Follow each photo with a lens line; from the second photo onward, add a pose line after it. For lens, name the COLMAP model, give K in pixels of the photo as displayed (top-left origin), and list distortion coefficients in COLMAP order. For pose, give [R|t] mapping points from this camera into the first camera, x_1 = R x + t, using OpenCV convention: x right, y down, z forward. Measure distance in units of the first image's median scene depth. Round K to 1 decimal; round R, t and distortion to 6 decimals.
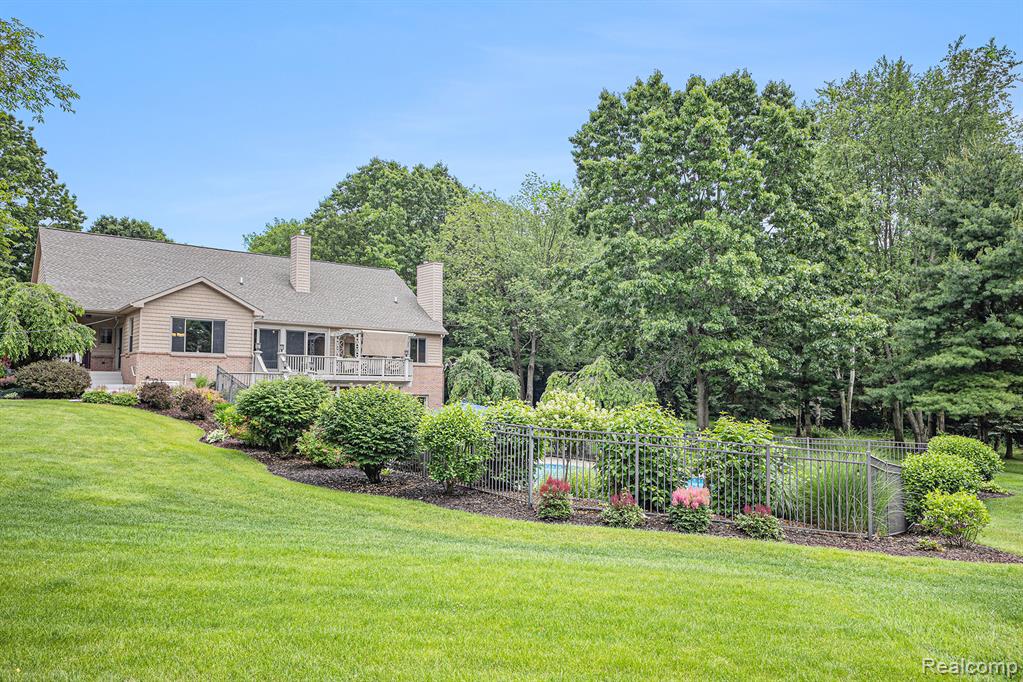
lens RADIAL K [[702.0, 0, 511.5], [0, 702.0, 341.0], [0, 0, 1]] dist [-0.001000, -0.000590]
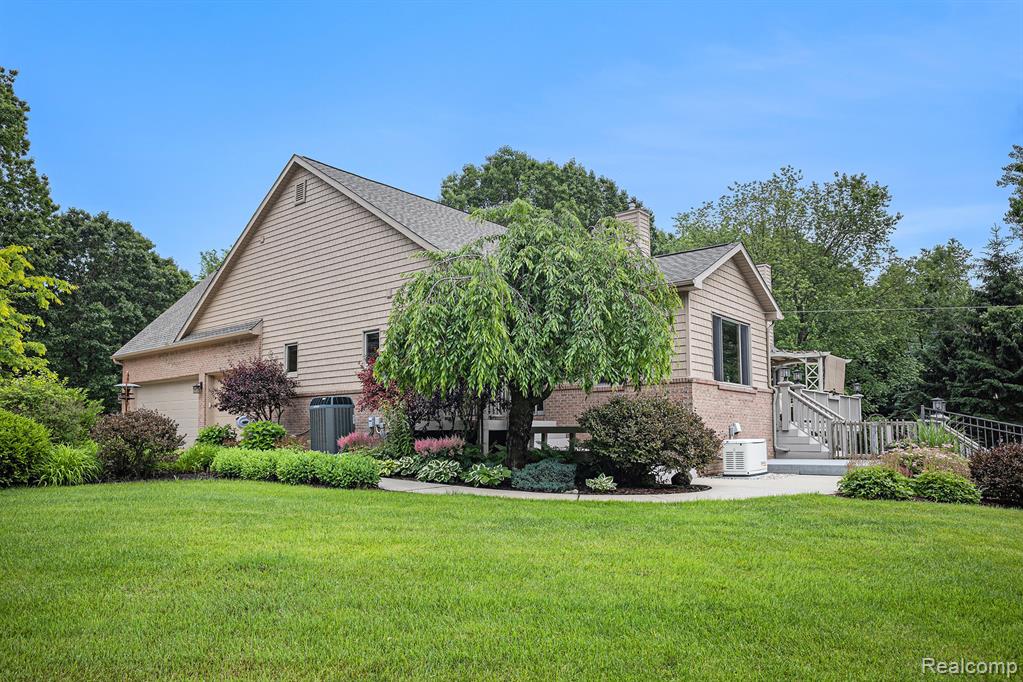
lens RADIAL K [[702.0, 0, 511.5], [0, 702.0, 341.0], [0, 0, 1]] dist [-0.001000, -0.000590]
pose [[0.982512, 0.024314, 0.184602, -0.356075], [-0.011894, 0.997608, -0.068089, 0.011600], [-0.185816, 0.064703, 0.980452, 0.258195]]
